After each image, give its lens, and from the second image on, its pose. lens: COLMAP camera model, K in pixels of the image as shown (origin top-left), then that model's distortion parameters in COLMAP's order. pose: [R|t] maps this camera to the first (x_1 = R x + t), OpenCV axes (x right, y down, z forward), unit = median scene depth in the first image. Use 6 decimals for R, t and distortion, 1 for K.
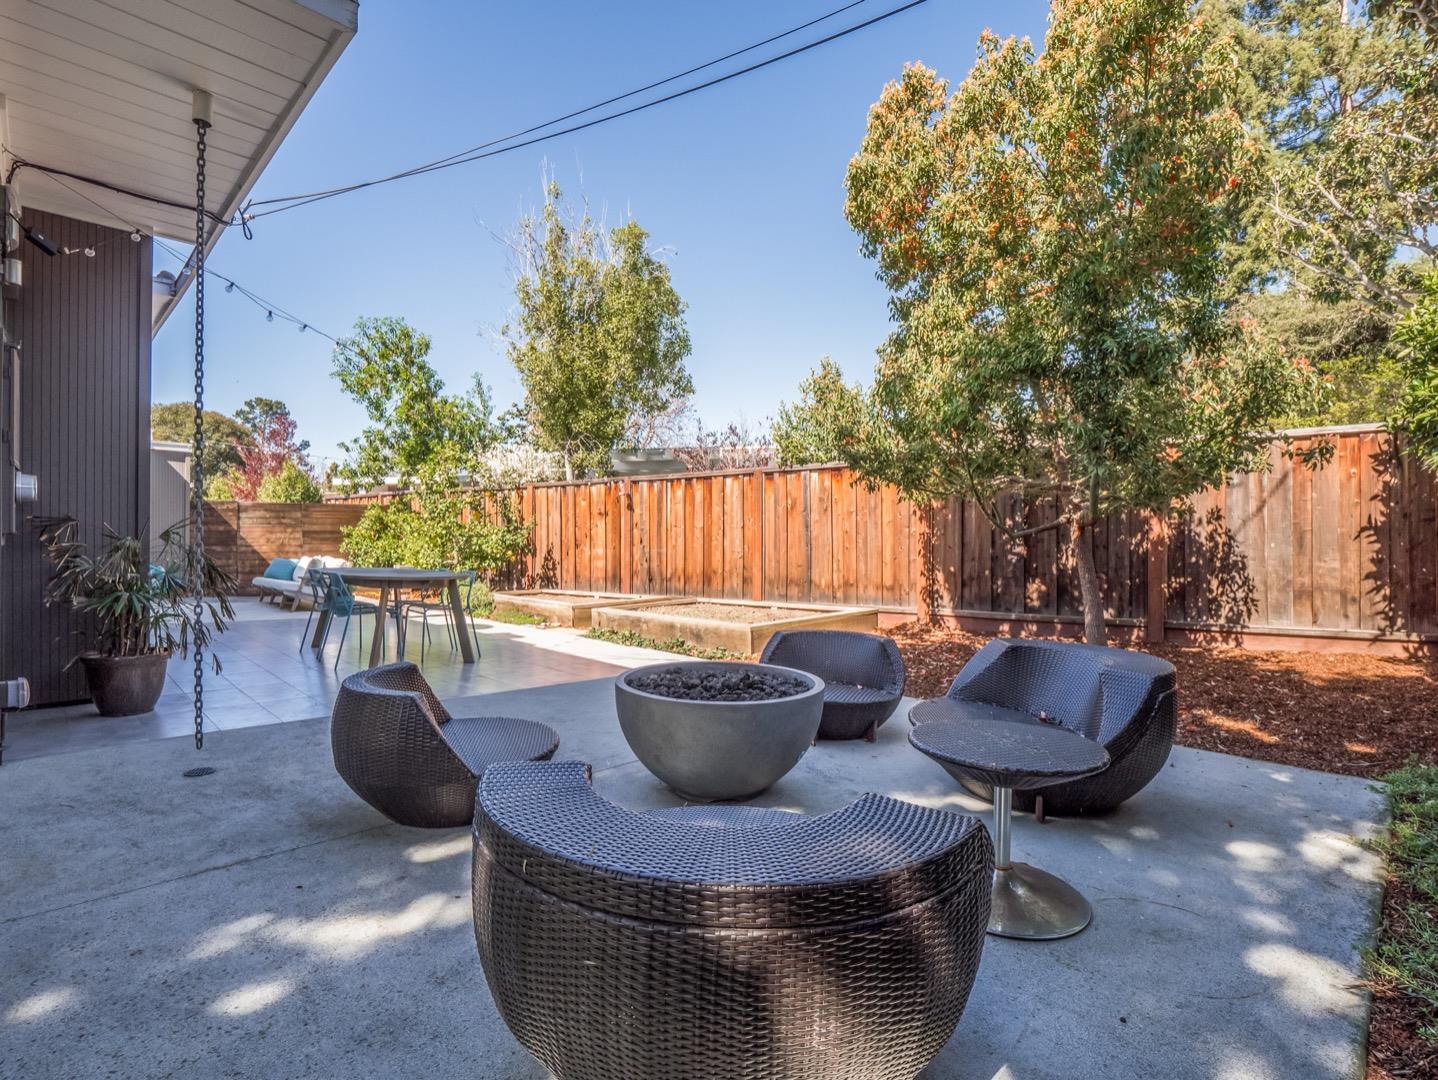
lens RADIAL K [[703.5, 0, 715.2], [0, 703.5, 534.5], [0, 0, 1]] dist [-0.017592, -0.000508]
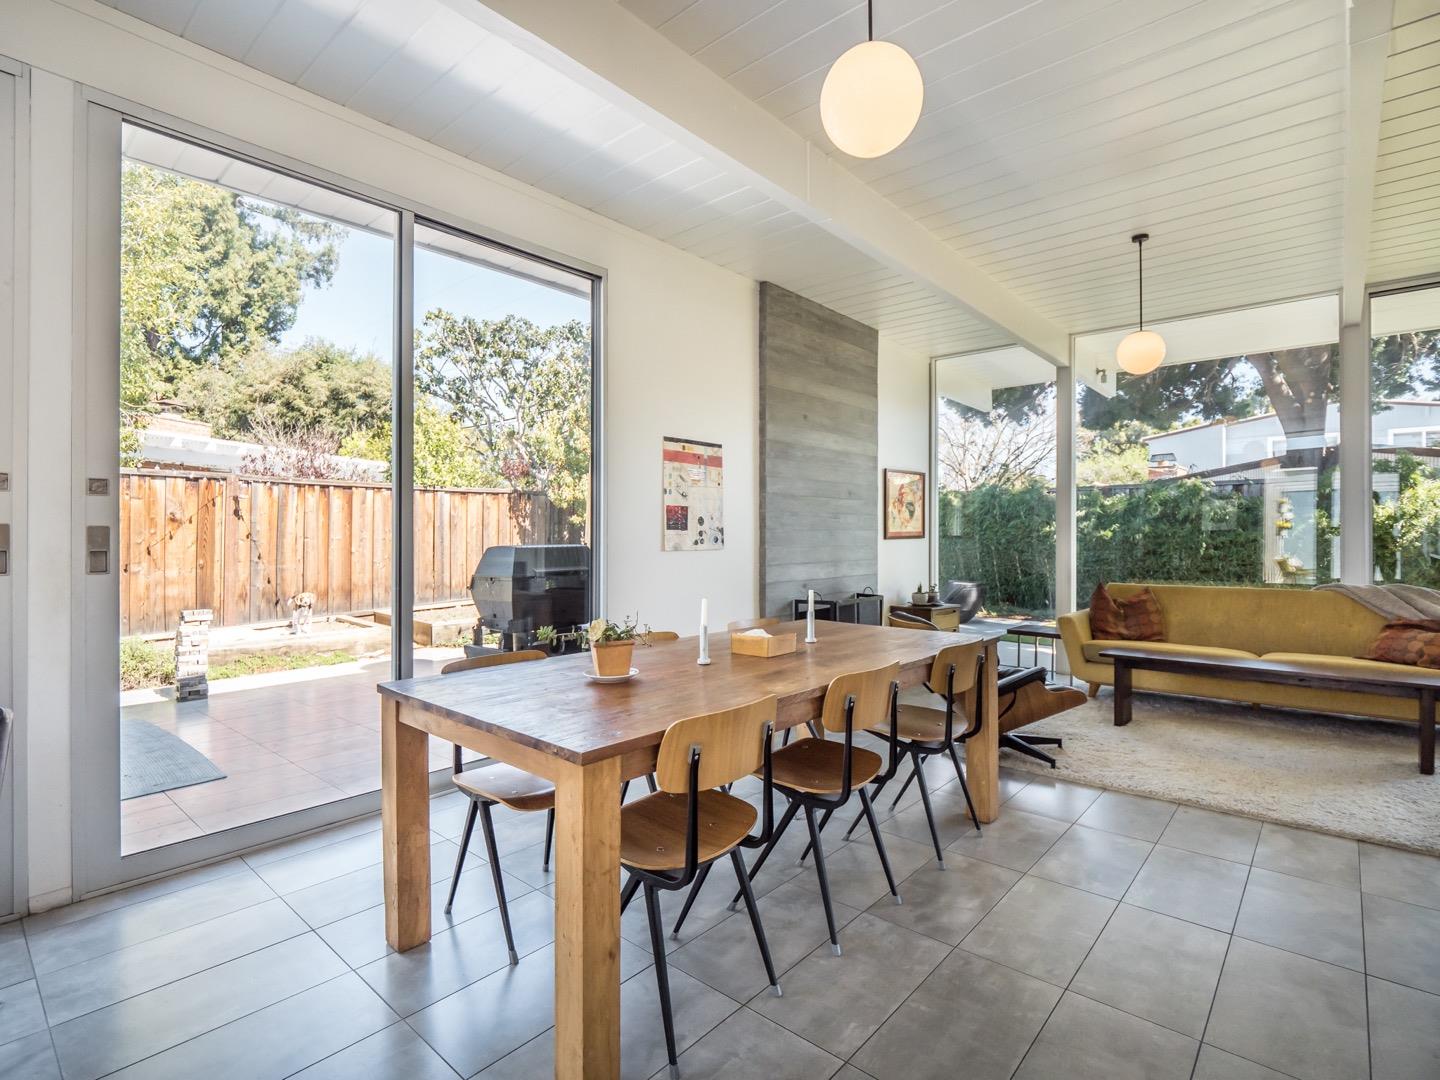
lens RADIAL K [[711.1, 0, 714.9], [0, 711.1, 534.1], [0, 0, 1]] dist [-0.000119, -0.014507]
pose [[-0.068742, -0.006458, 0.997614, -0.923520], [-0.008542, 0.999946, 0.005885, -0.024213], [-0.997598, -0.008117, -0.068793, 0.511190]]
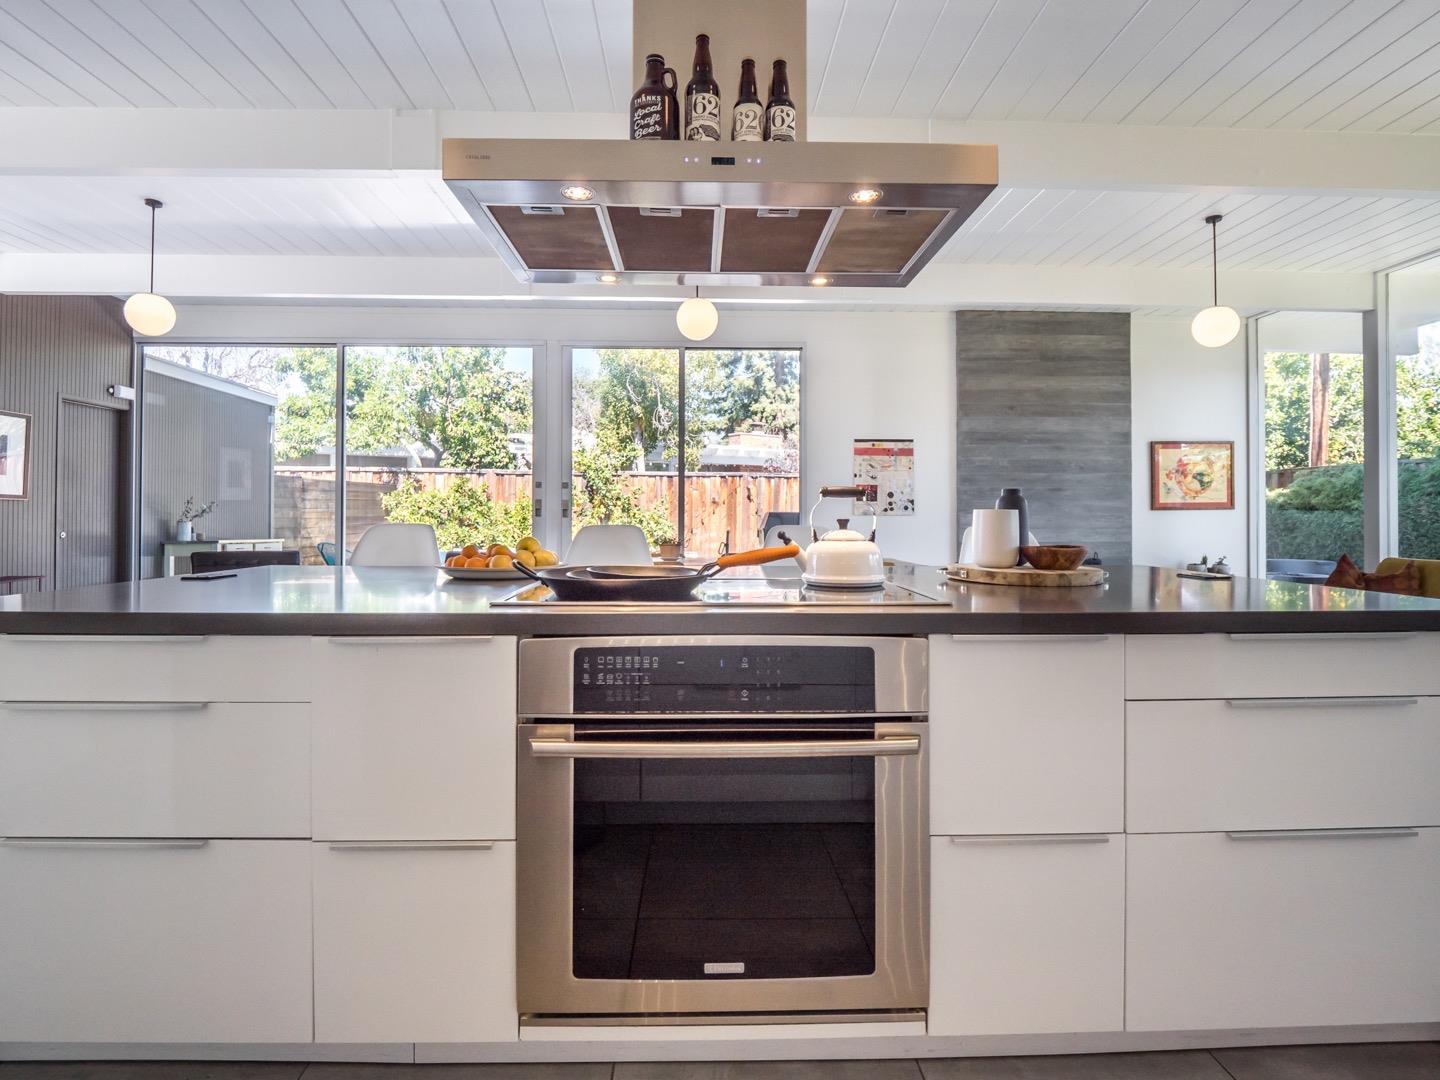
lens RADIAL K [[717.4, 0, 711.5], [0, 717.4, 510.5], [0, 0, 1]] dist [0.002018, -0.014233]
pose [[0.682226, 0.002693, 0.731136, -1.044647], [-0.003568, 0.999994, -0.000354, -0.015815], [-0.731132, -0.002367, 0.682232, 0.198882]]
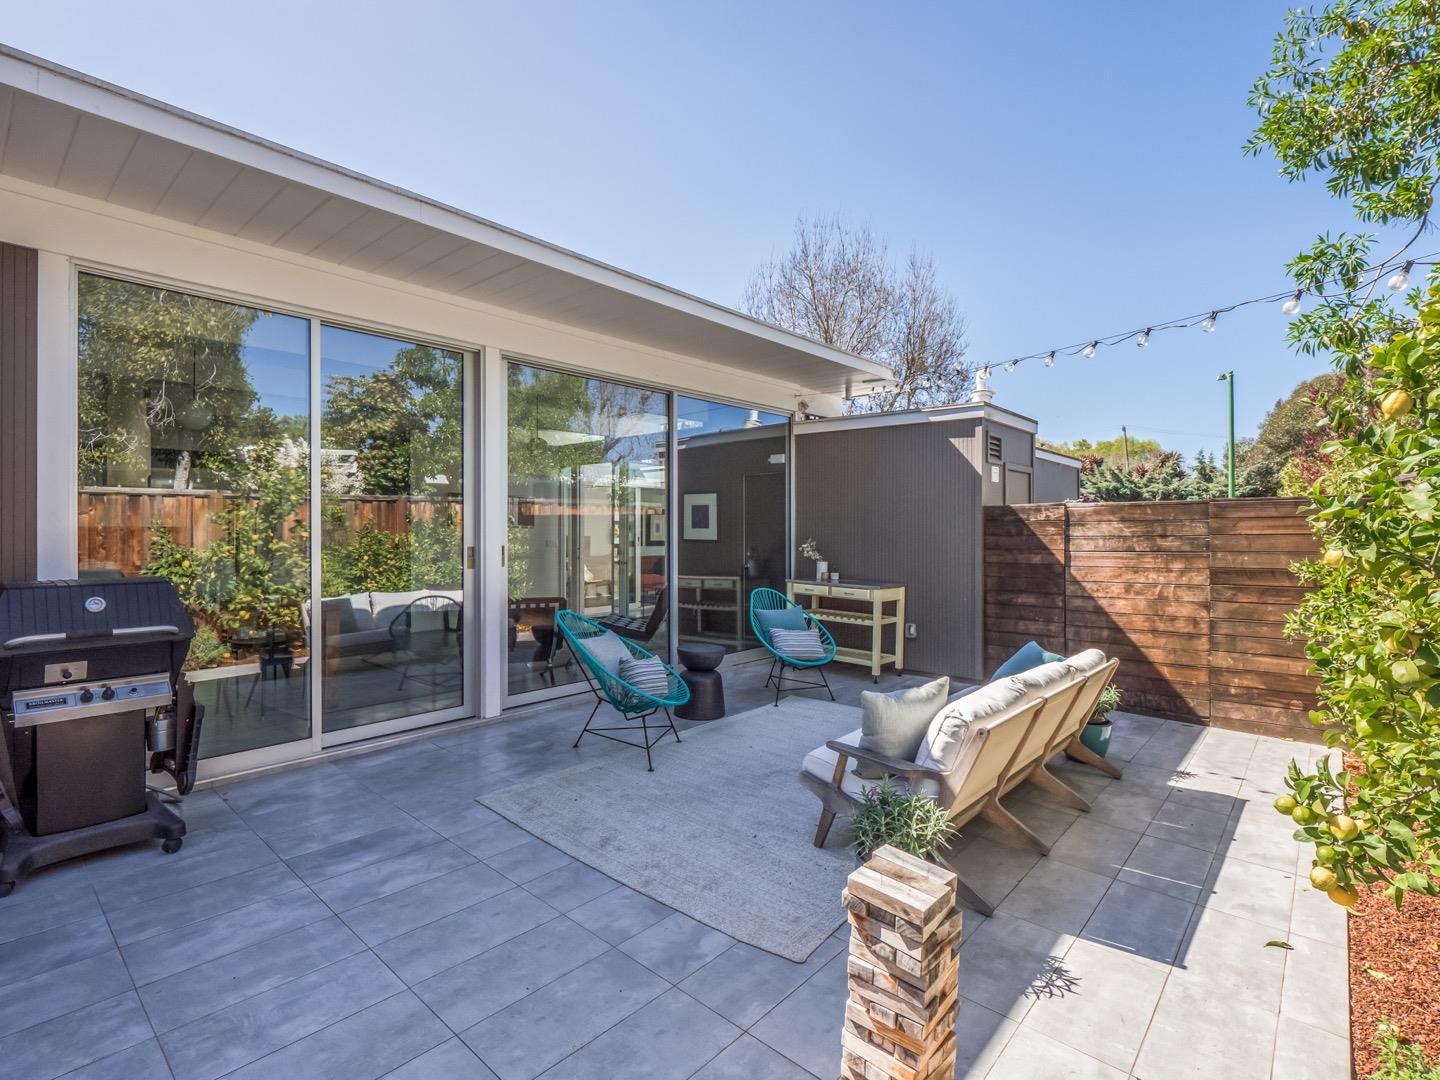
lens RADIAL K [[711.1, 0, 714.9], [0, 711.1, 534.1], [0, 0, 1]] dist [-0.000119, -0.014507]
pose [[0.060084, 0.000575, -0.998193, -0.232904], [0.005878, 0.999982, 0.000929, -0.031740], [0.998176, -0.005923, 0.060079, 0.810852]]
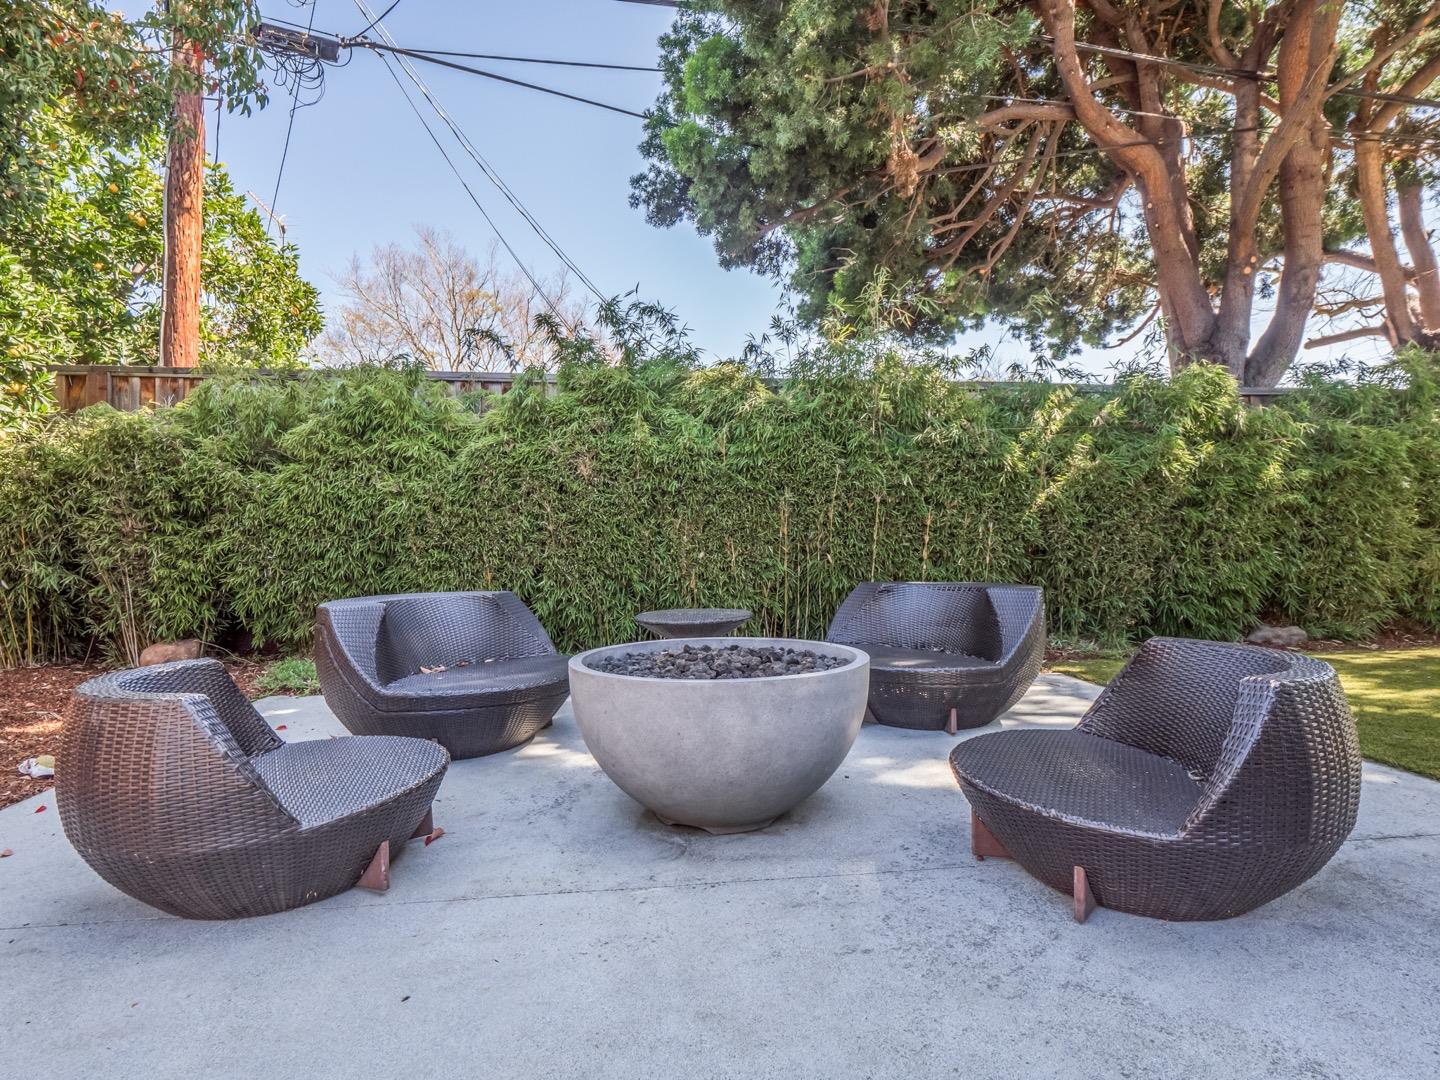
lens RADIAL K [[756.8, 0, 701.2], [0, 756.8, 537.4], [0, 0, 1]] dist [-0.001131, -0.001069]
pose [[-0.771700, 0.004186, 0.635973, -0.124035], [-0.001997, 0.999957, -0.009004, 0.025034], [-0.635984, -0.008218, -0.771658, 0.438255]]
